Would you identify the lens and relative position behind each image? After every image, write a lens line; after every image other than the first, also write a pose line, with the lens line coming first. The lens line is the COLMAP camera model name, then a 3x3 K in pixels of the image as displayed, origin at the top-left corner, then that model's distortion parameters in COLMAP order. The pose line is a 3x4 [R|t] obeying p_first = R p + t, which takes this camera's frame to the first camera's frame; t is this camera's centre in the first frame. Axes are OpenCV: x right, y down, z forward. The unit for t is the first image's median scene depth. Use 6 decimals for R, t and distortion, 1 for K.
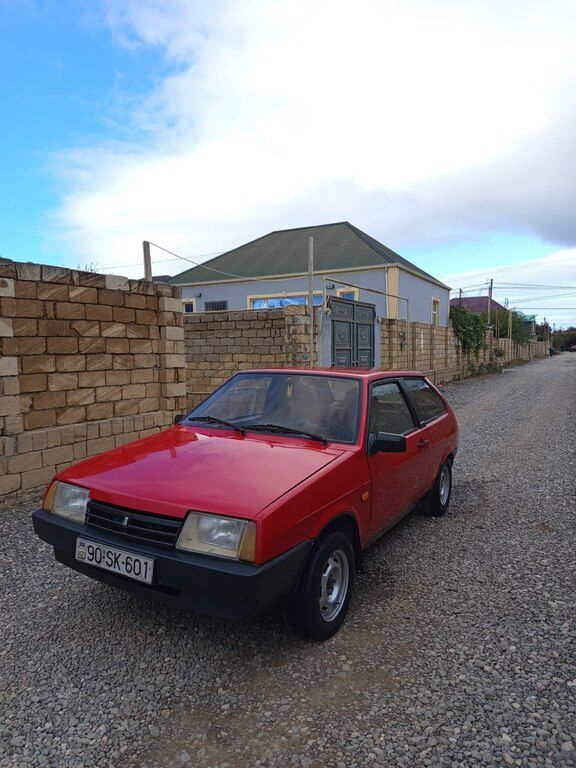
lens RADIAL K [[526.0, 0, 286.5], [0, 526.0, 393.6], [0, 0, 1]] dist [0.077374, -0.142183]
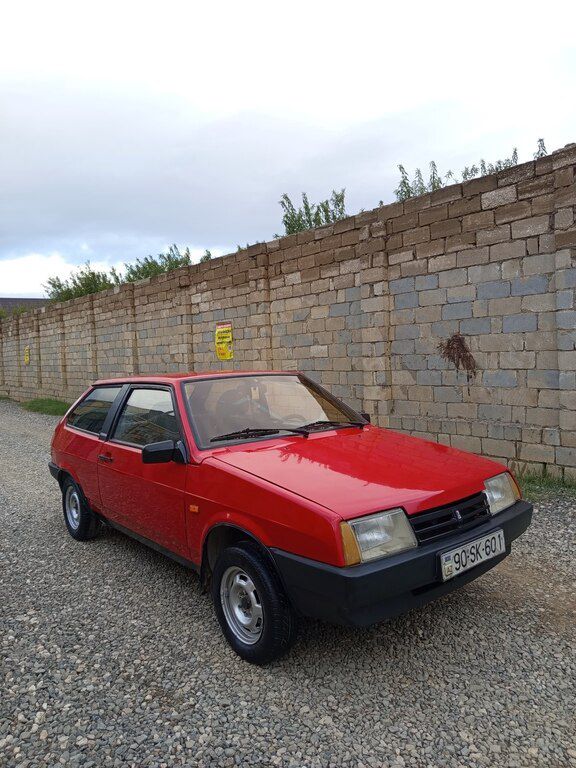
lens RADIAL K [[526.0, 0, 286.5], [0, 526.0, 393.6], [0, 0, 1]] dist [0.077374, -0.142183]
pose [[0.343934, -0.081108, 0.935484, -0.456867], [0.118103, 0.992087, 0.042594, -0.020552], [-0.931537, 0.095834, 0.350792, 0.326076]]
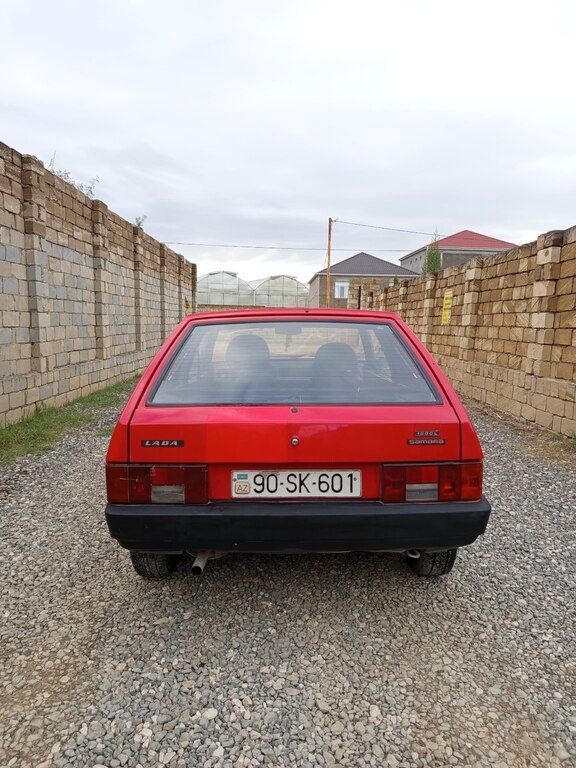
lens RADIAL K [[526.0, 0, 286.5], [0, 526.0, 393.6], [0, 0, 1]] dist [0.077374, -0.142183]
pose [[-0.877825, 0.064536, -0.474615, 0.427703], [-0.038096, 0.978336, 0.203490, -0.071403], [0.477465, 0.196710, -0.856348, 1.278539]]
